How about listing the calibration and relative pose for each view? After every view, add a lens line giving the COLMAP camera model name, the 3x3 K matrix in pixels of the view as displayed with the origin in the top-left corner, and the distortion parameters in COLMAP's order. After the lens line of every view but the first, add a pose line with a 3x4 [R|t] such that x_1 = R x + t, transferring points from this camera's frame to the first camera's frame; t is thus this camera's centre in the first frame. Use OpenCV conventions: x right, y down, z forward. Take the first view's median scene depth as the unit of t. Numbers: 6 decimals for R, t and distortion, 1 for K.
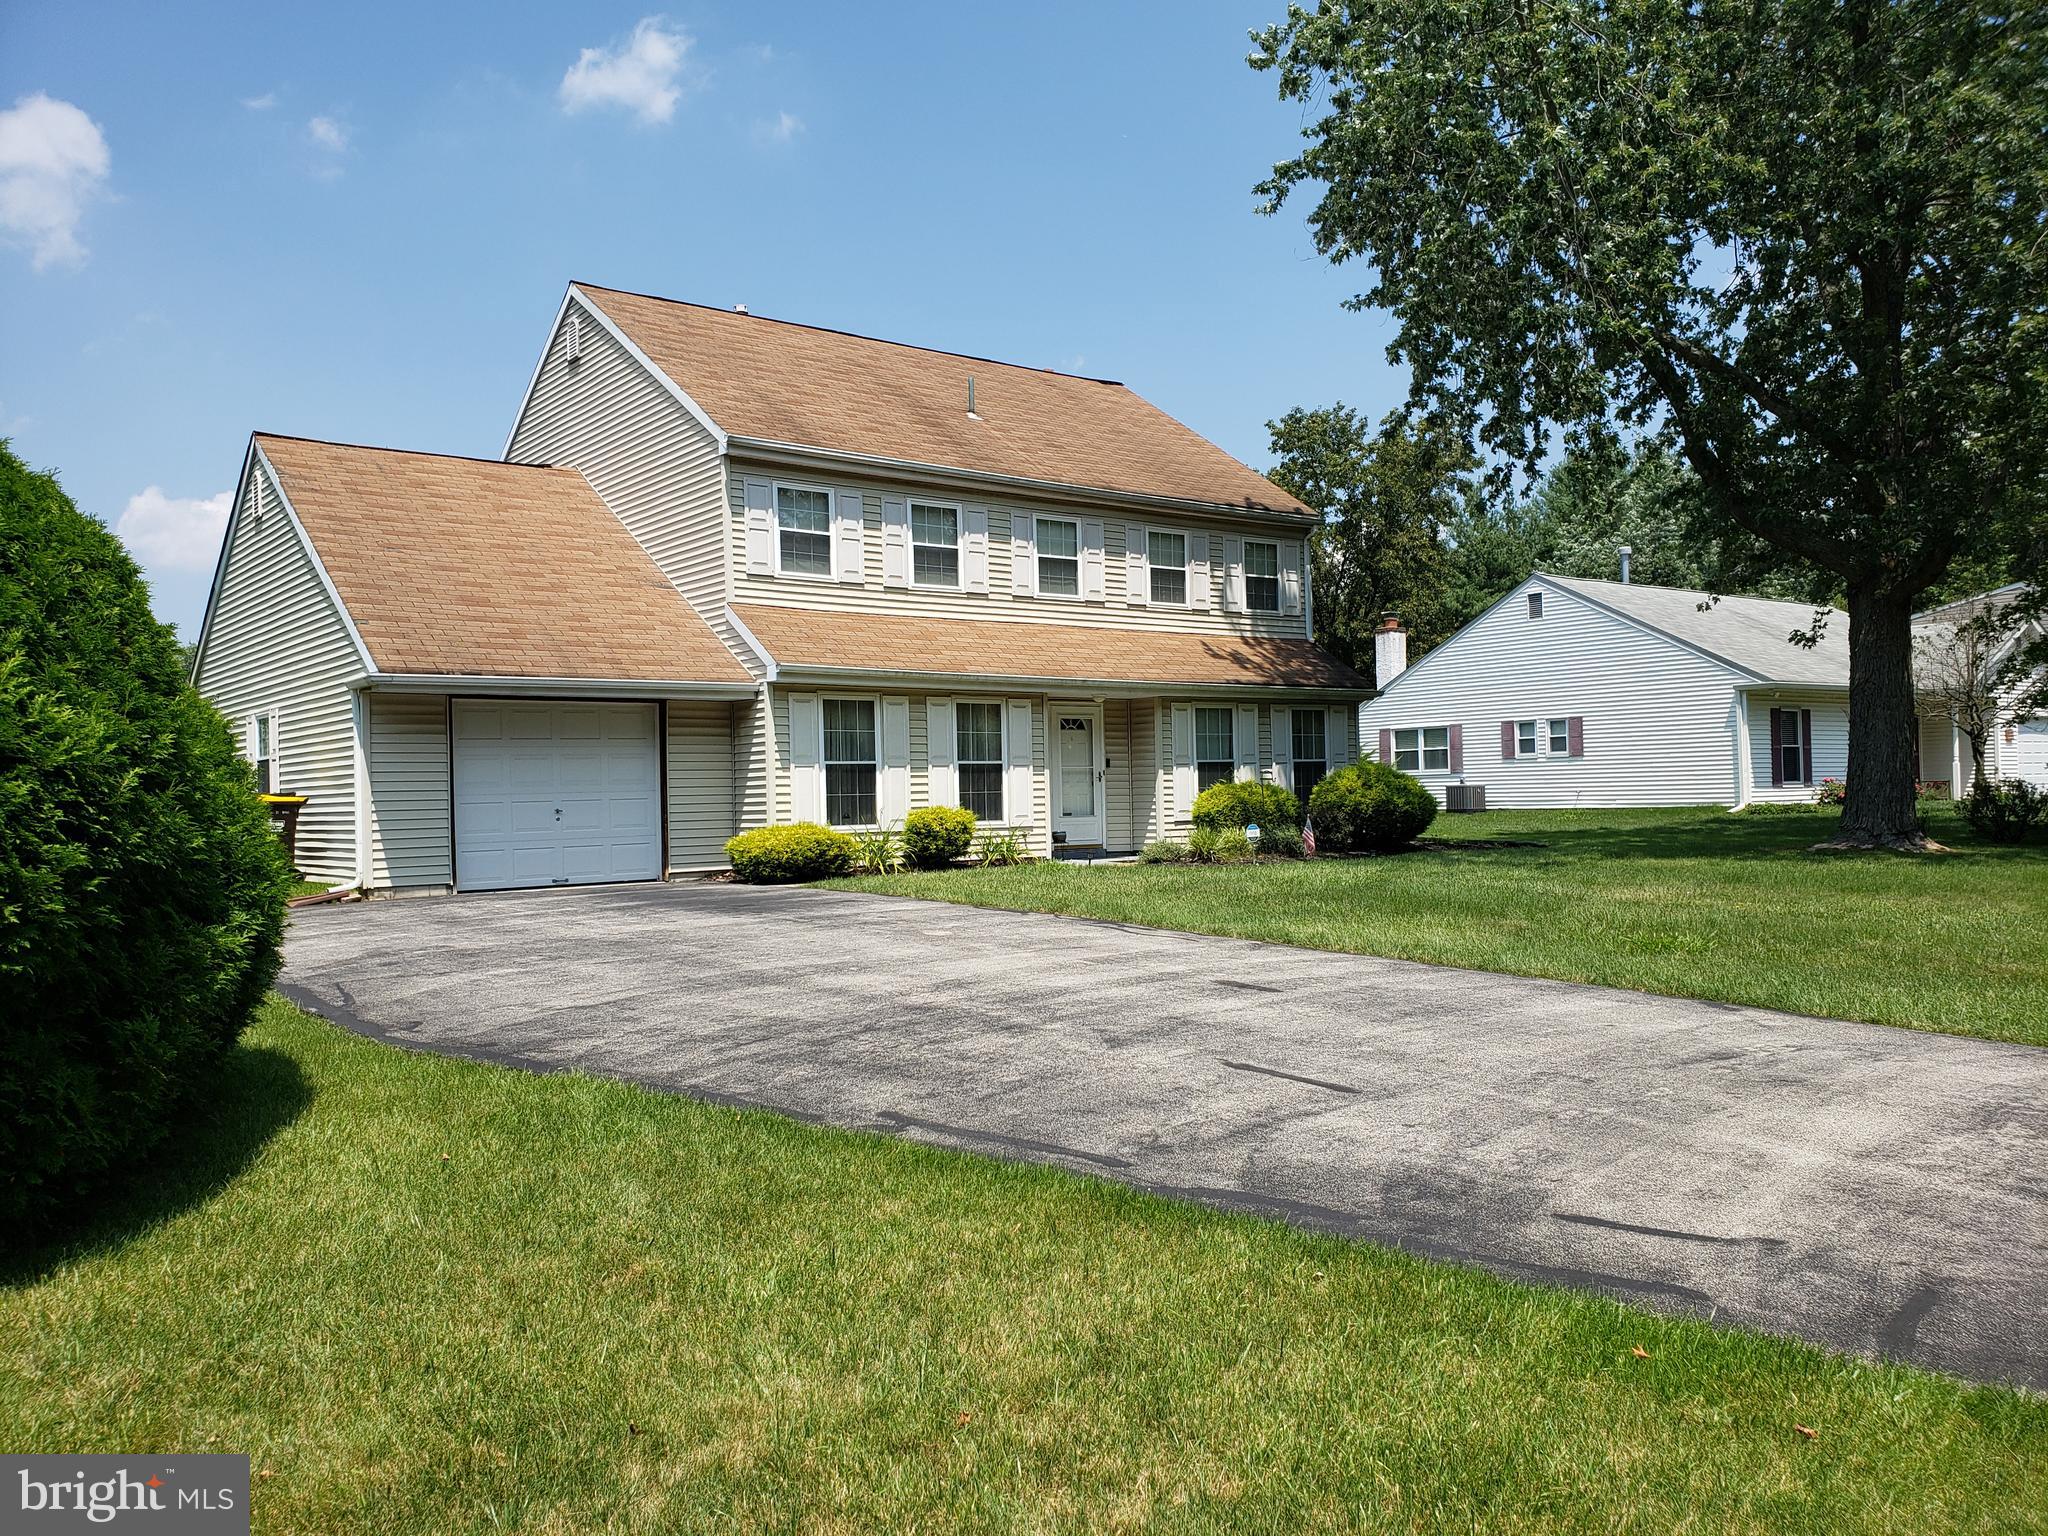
lens RADIAL K [[1540.9, 0, 1024.0], [0, 1540.9, 768.0], [0, 0, 1]] dist [-0.030608, -0.003046]
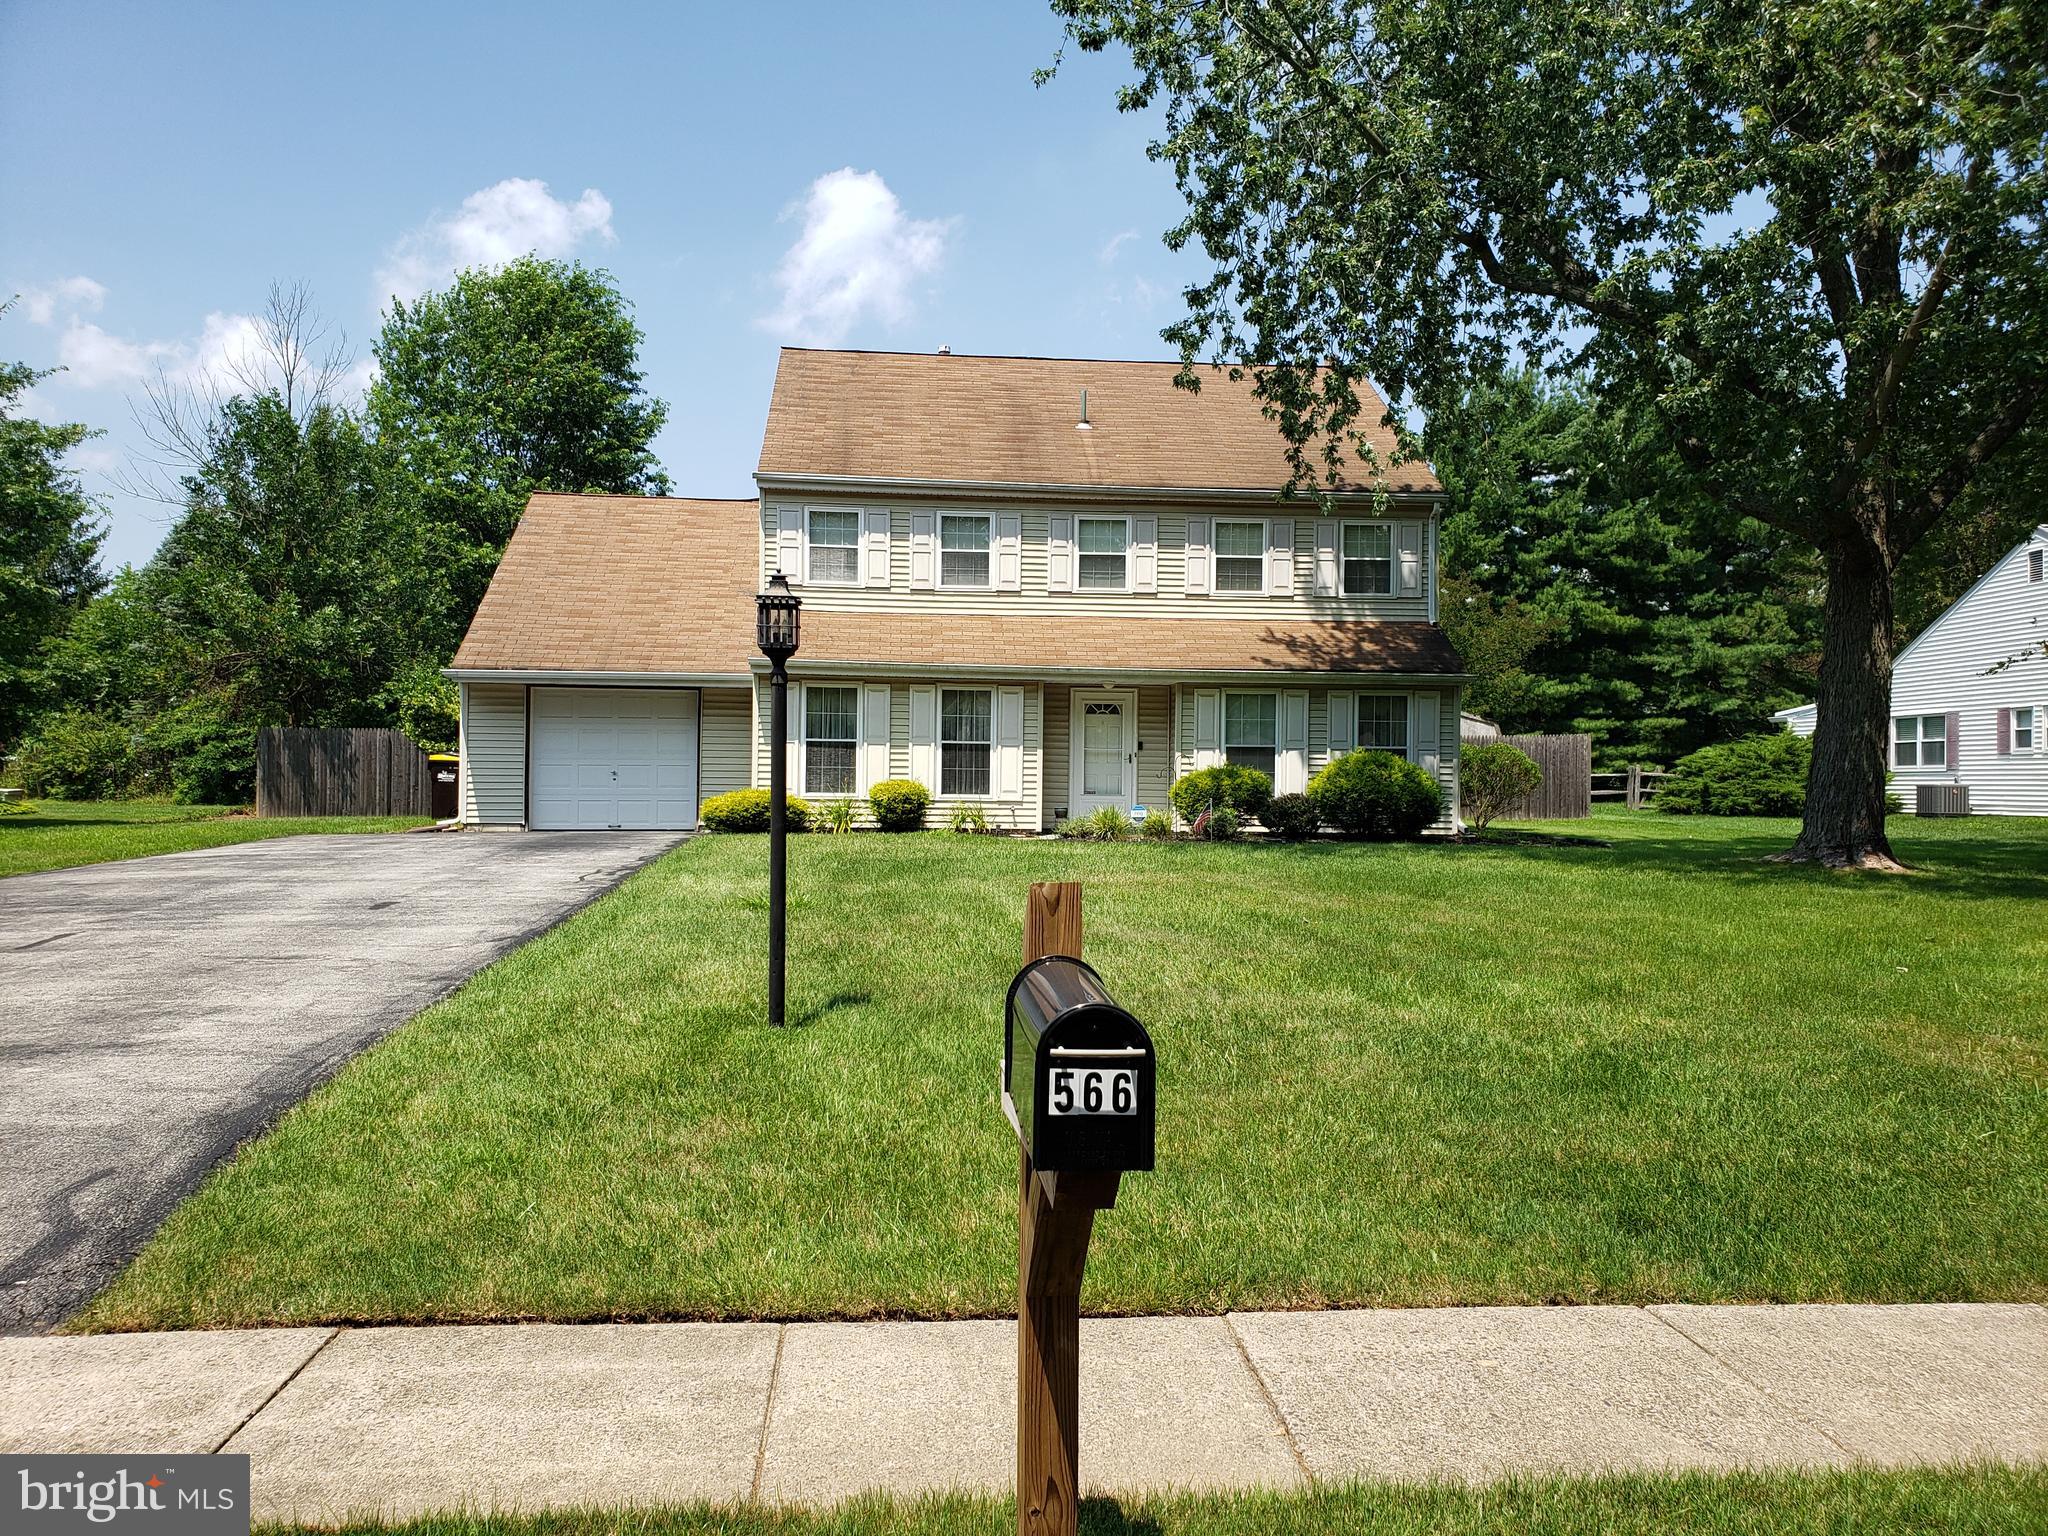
lens RADIAL K [[1540.9, 0, 1024.0], [0, 1540.9, 768.0], [0, 0, 1]] dist [-0.030608, -0.003046]
pose [[0.840808, 0.025049, -0.540753, 0.592424], [-0.018964, 0.999679, 0.016820, -0.004436], [0.541000, -0.003887, 0.841013, 0.069249]]
